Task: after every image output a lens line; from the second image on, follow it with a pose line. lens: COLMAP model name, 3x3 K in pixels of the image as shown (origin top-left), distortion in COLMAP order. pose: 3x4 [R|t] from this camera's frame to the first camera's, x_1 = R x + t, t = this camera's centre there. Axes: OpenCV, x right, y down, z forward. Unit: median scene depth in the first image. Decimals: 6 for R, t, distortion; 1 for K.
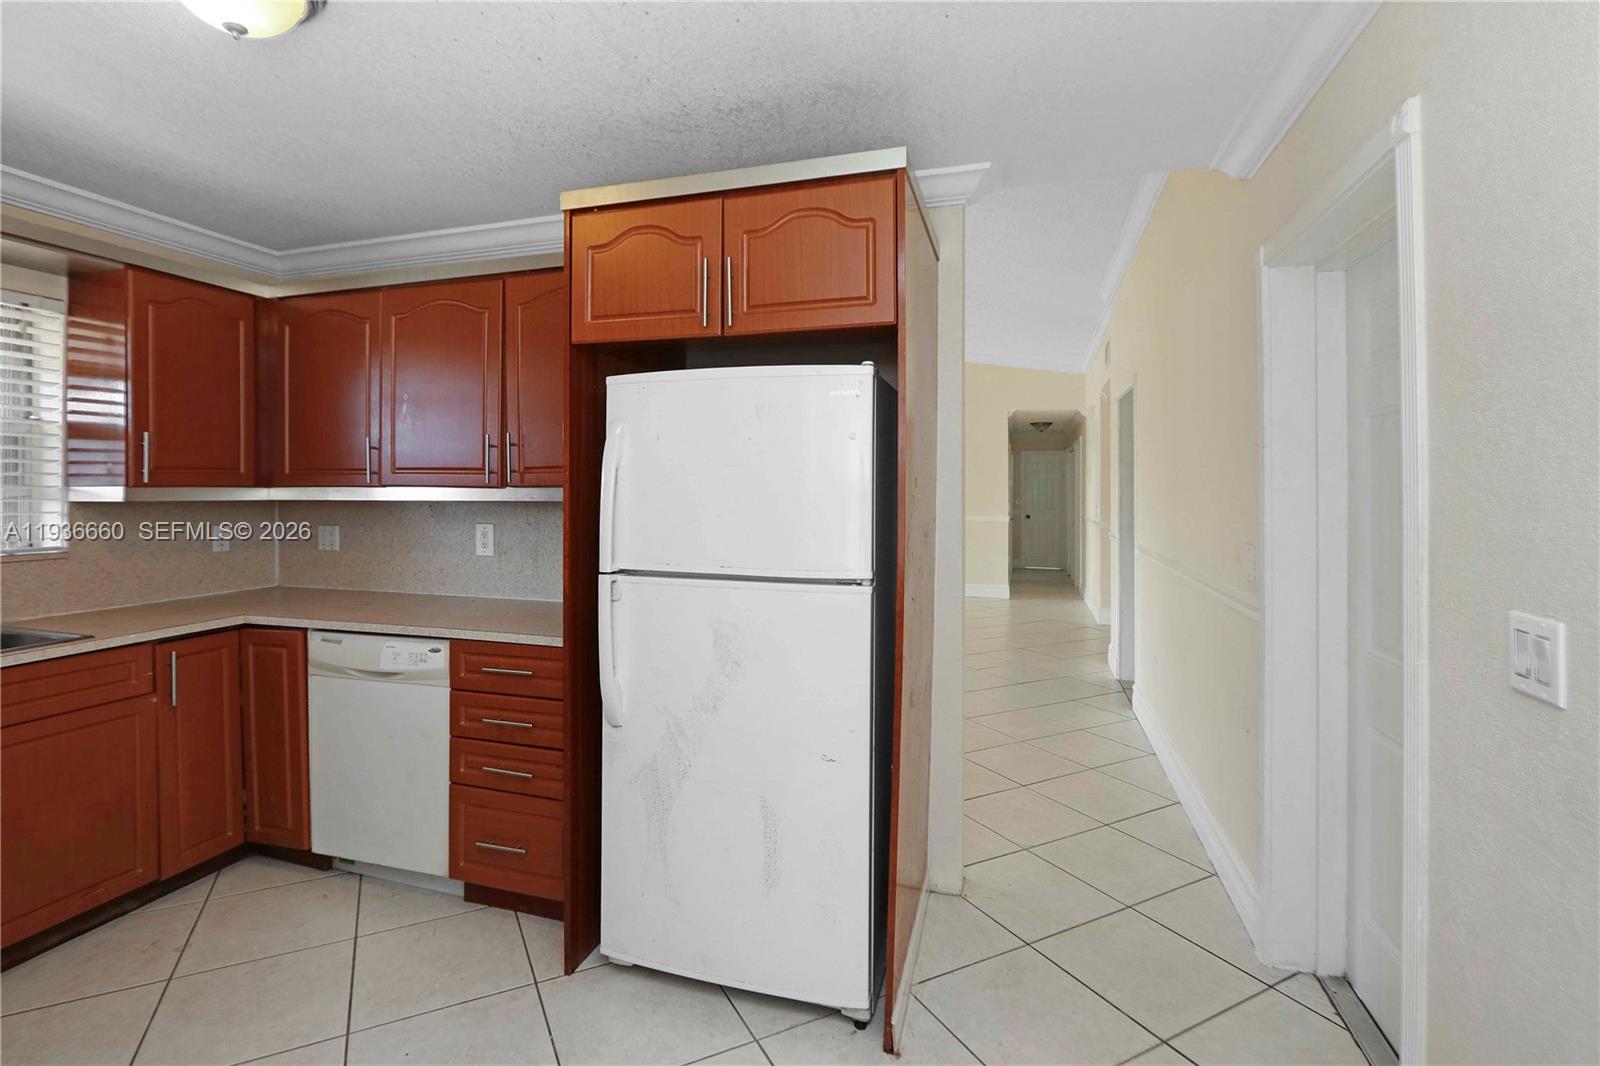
lens RADIAL K [[730.9, 0, 797.0], [0, 730.9, 488.0], [0, 0, 1]] dist [0.001678, 0.000482]
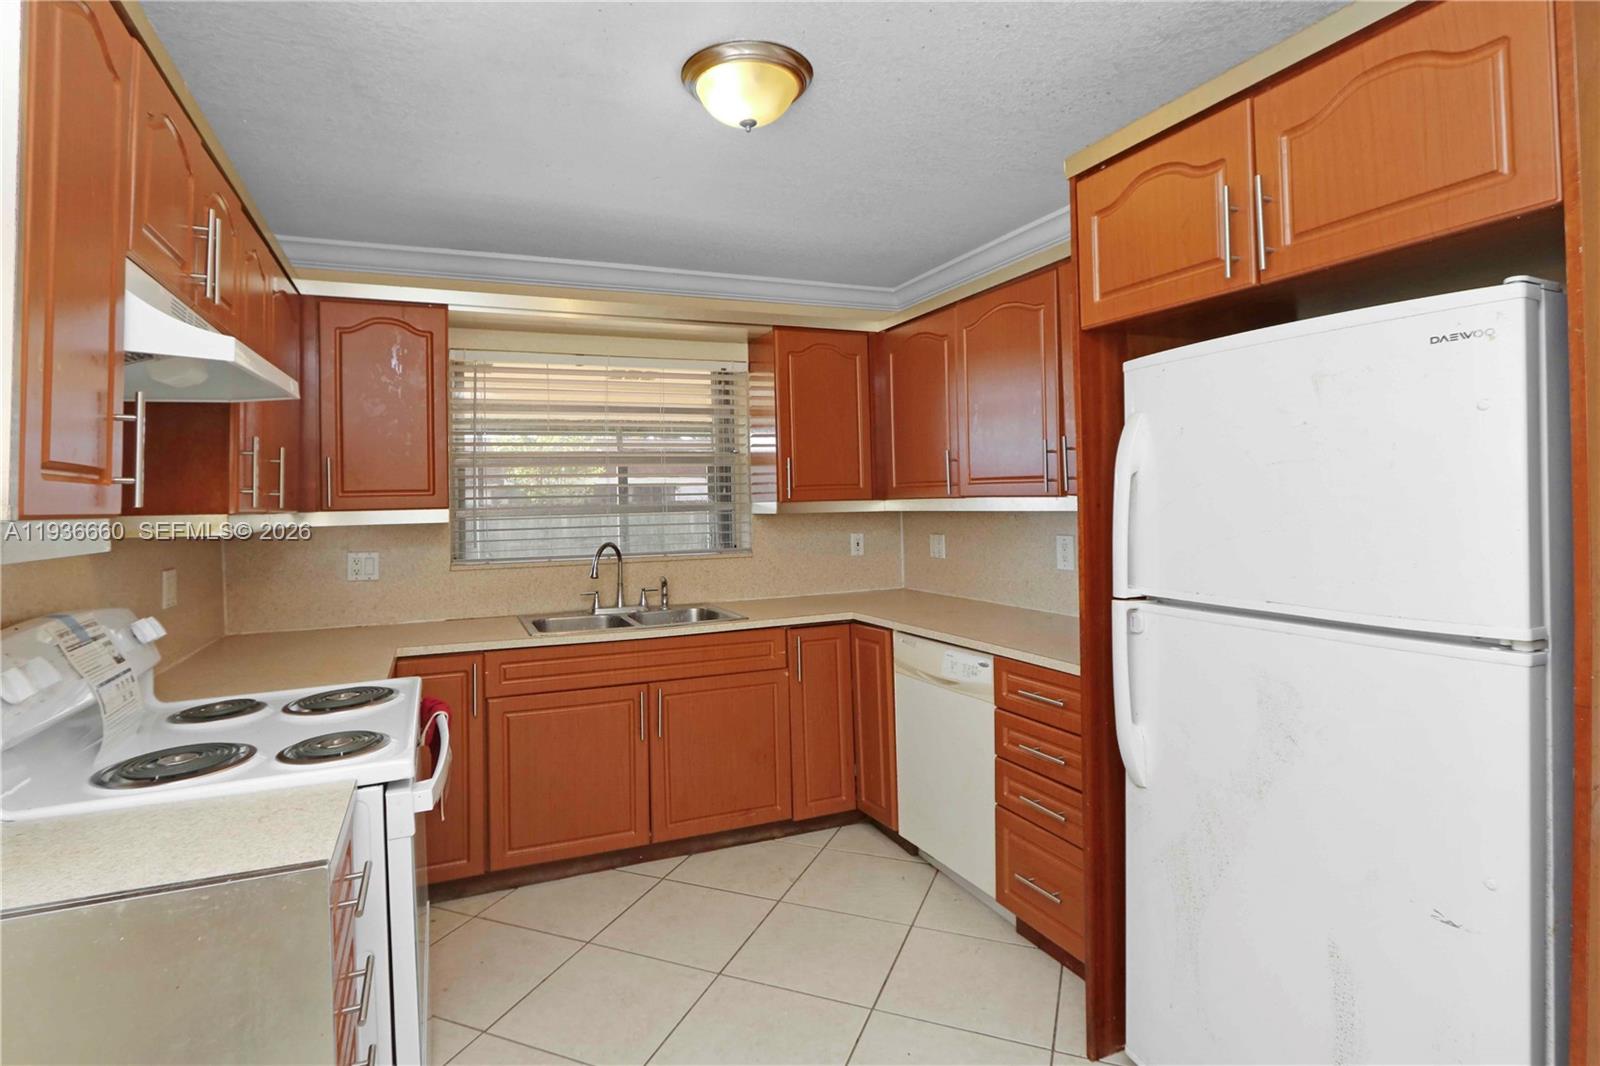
lens RADIAL K [[812.6, 0, 804.2], [0, 812.6, 496.1], [0, 0, 1]] dist [-0.001412, 0.000081]
pose [[0.665519, -0.019643, -0.746123, 0.164911], [0.022944, 0.999720, -0.005854, -0.002790], [0.746028, -0.013223, 0.665783, 0.100951]]
